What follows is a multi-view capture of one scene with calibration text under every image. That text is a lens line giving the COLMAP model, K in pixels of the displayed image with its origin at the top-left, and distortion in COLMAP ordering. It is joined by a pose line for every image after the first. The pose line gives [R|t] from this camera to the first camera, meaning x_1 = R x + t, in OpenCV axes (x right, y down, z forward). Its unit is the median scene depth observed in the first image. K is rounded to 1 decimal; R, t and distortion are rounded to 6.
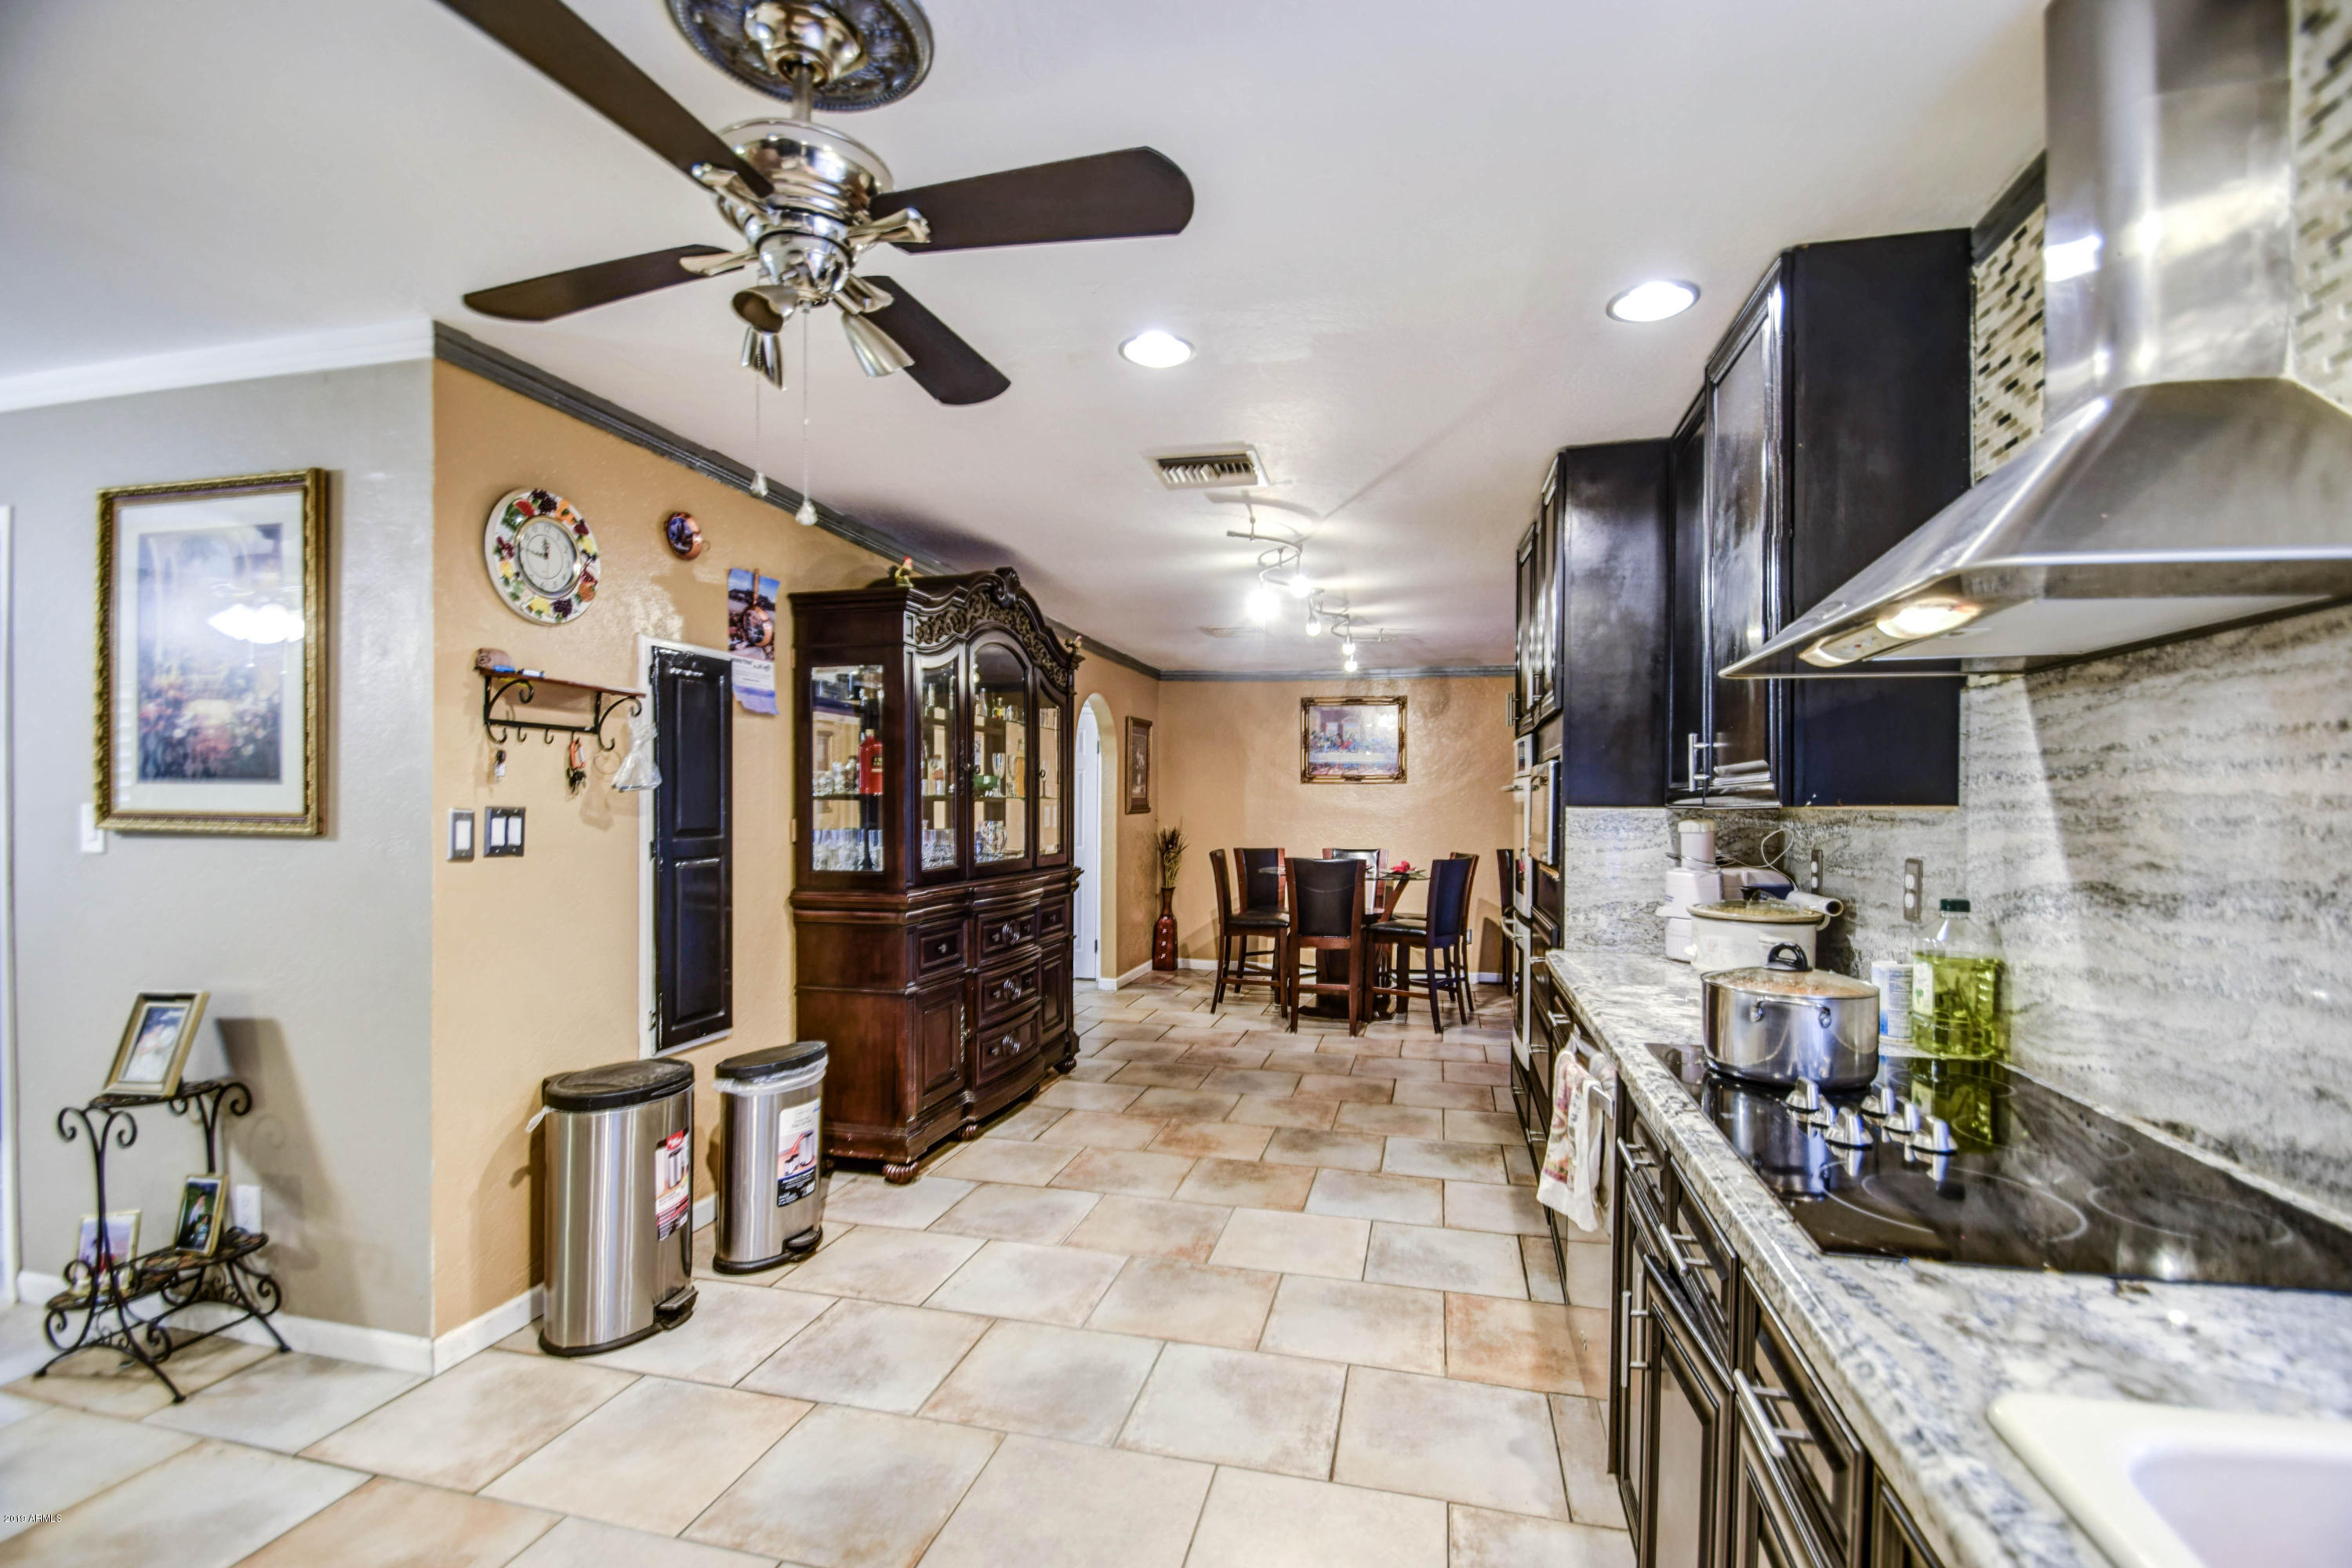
lens RADIAL K [[1064.4, 0, 1198.6], [0, 1064.4, 822.5], [0, 0, 1]] dist [0.017140, -0.019893]
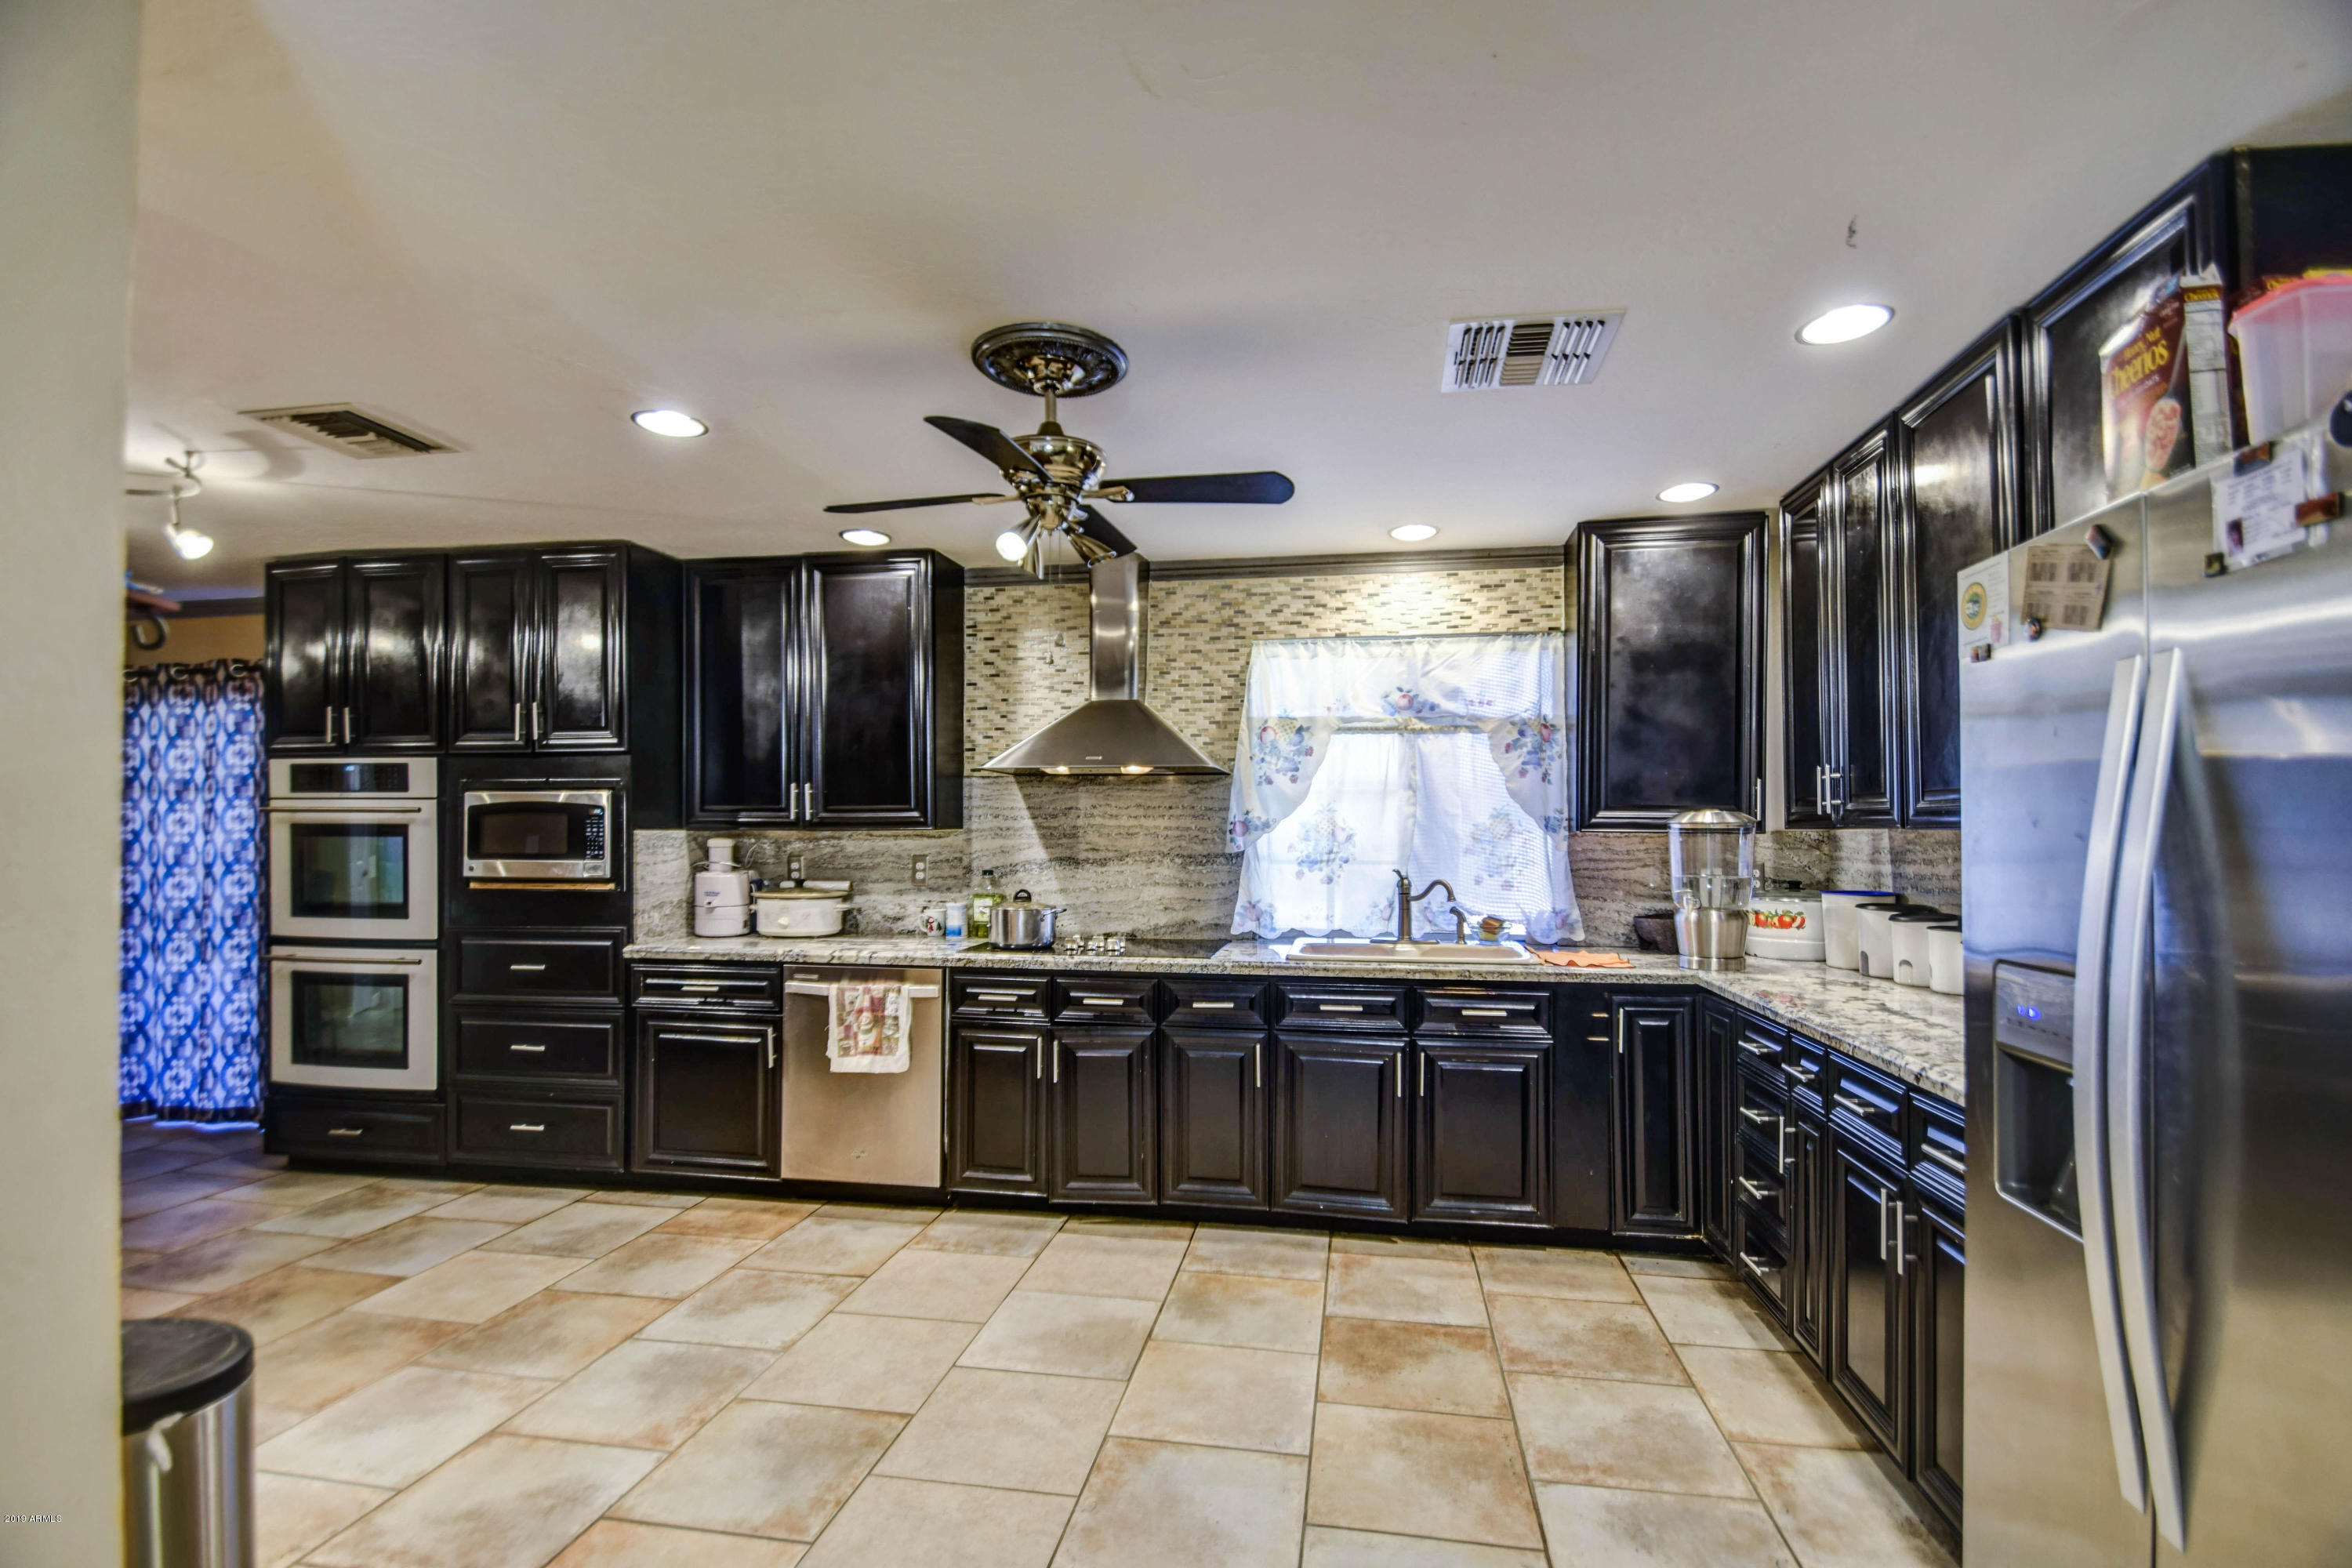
lens RADIAL K [[1072.6, 0, 1242.2], [0, 1072.6, 827.2], [0, 0, 1]] dist [-0.000749, -0.000140]
pose [[-0.123181, -0.005580, 0.992369, -1.156688], [0.012807, 0.999892, 0.007212, -0.020368], [-0.992302, 0.013598, -0.123096, 0.521614]]
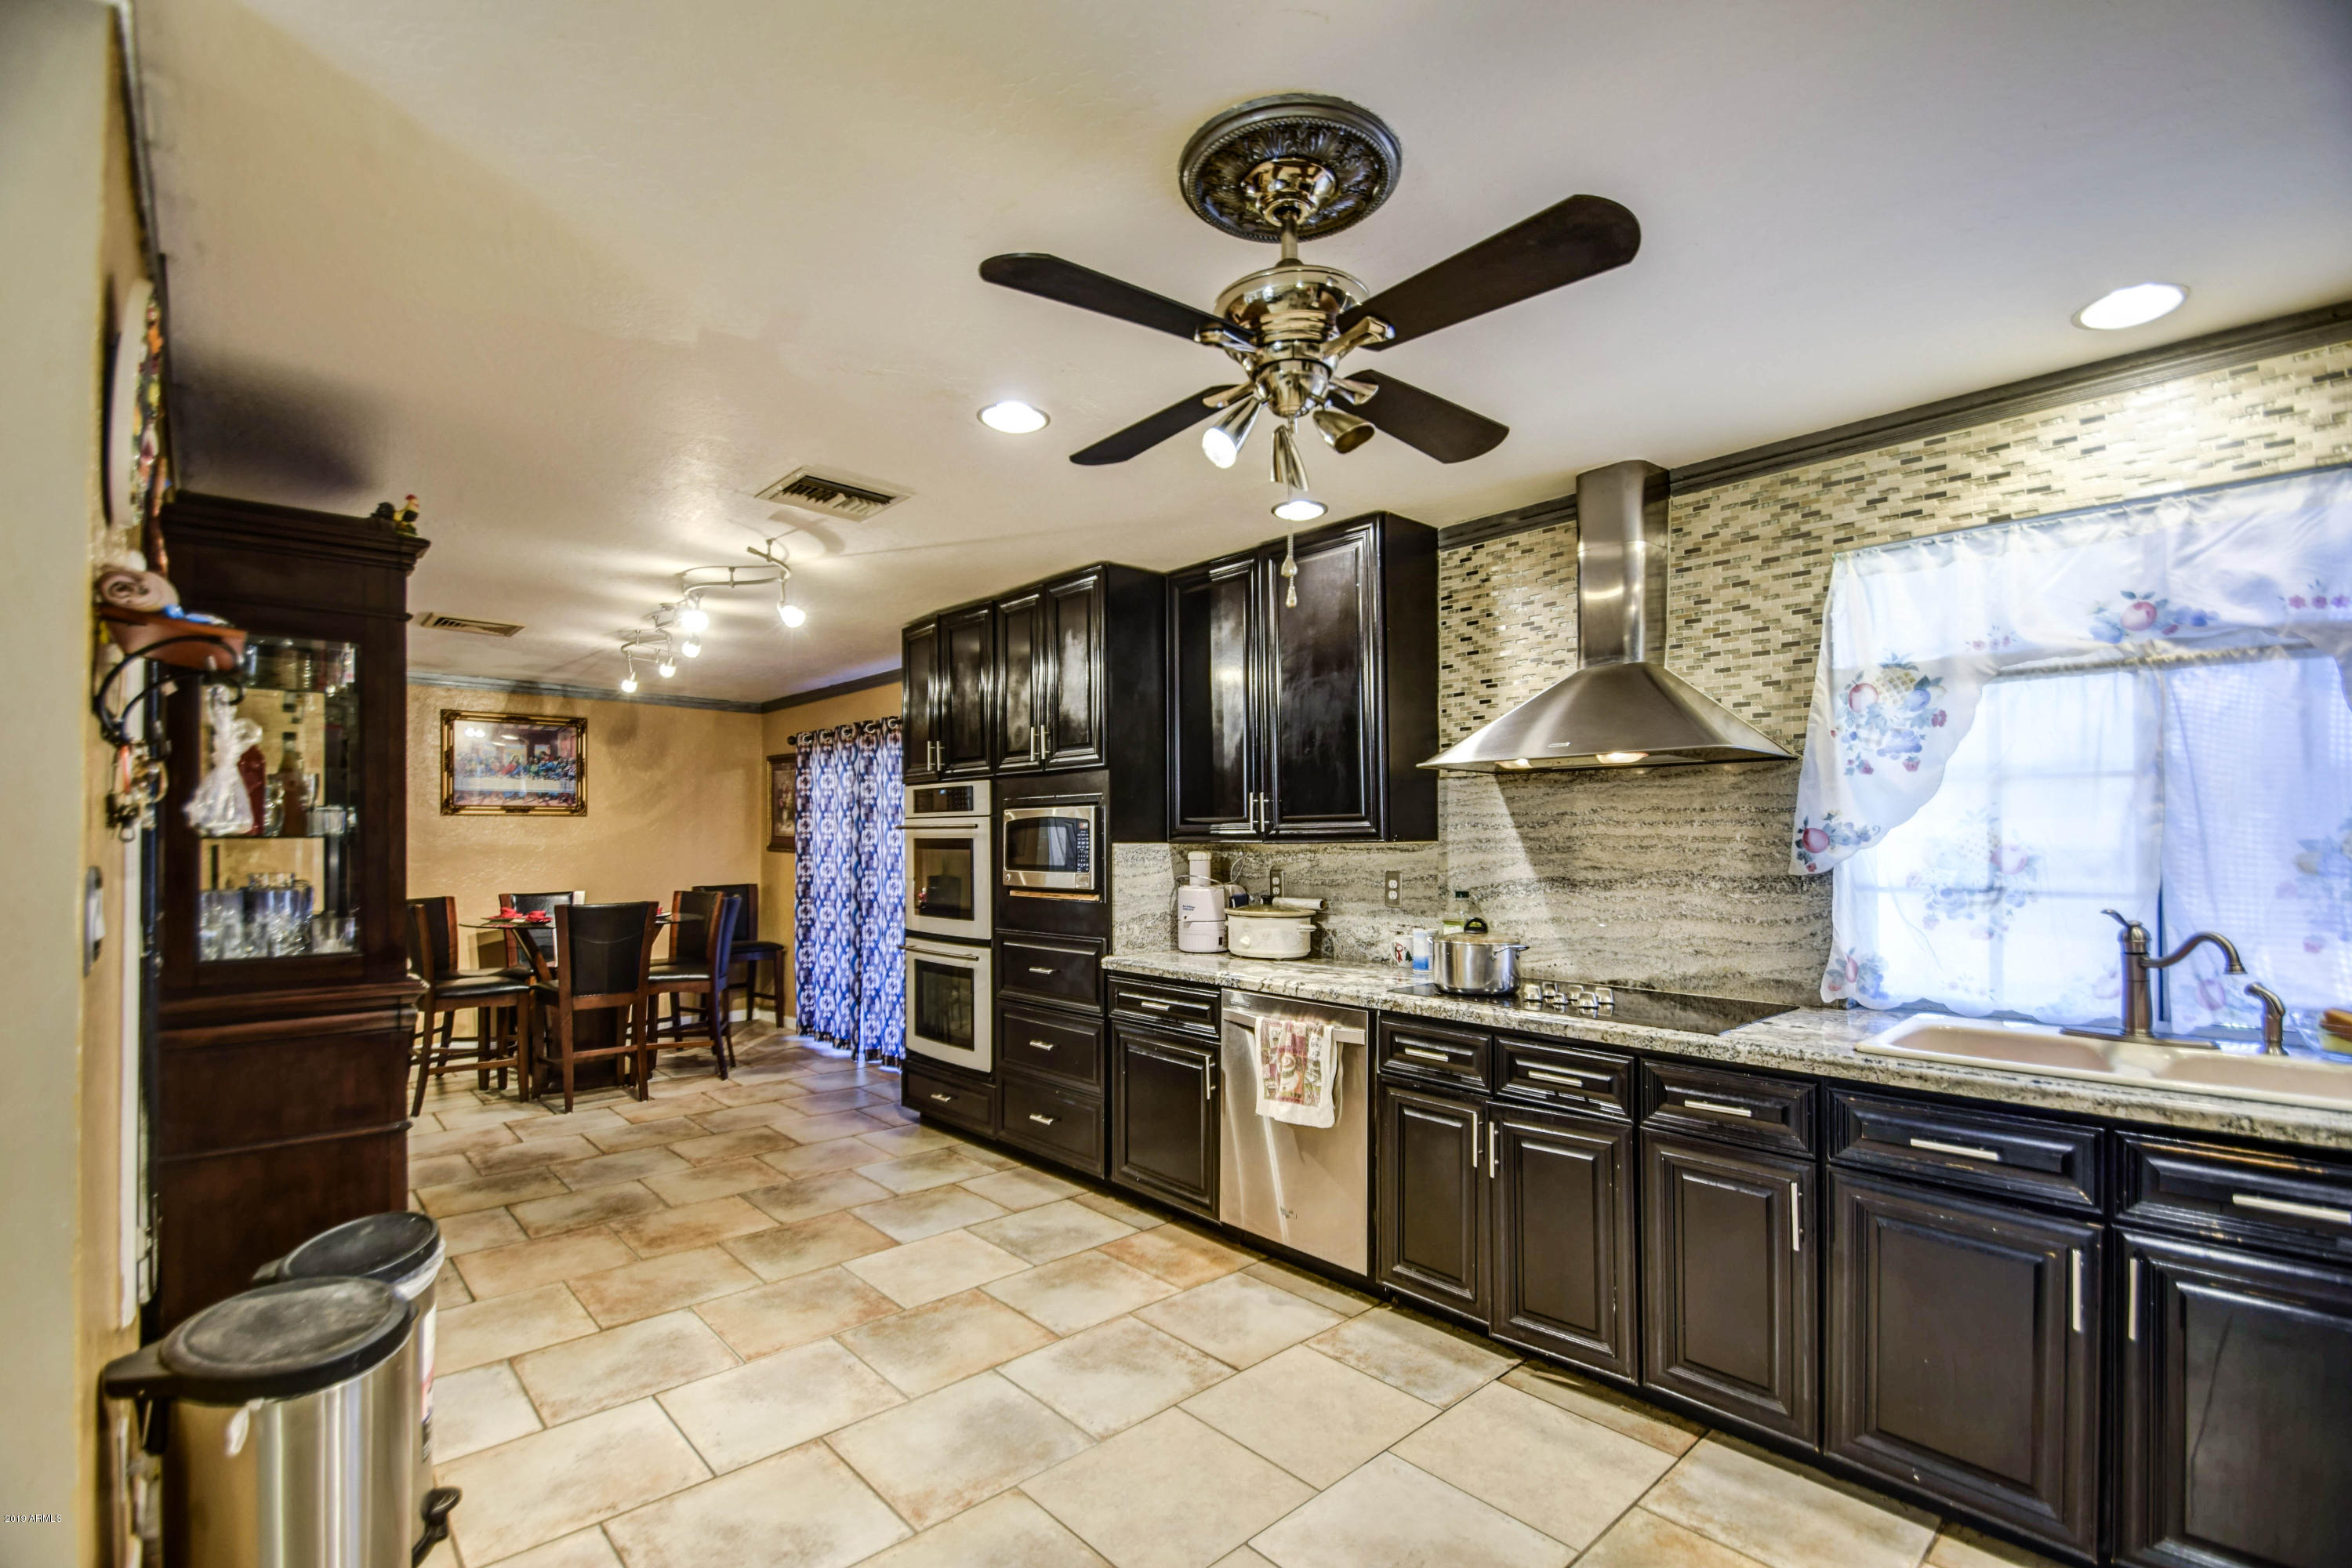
lens RADIAL K [[1063.2, 0, 1184.8], [0, 1063.2, 826.6], [0, 0, 1]] dist [0.016720, -0.020755]
pose [[0.541700, 0.001884, 0.840570, -0.791337], [0.019574, 0.999698, -0.014855, -0.015612], [-0.840344, 0.024500, 0.541499, 0.277945]]
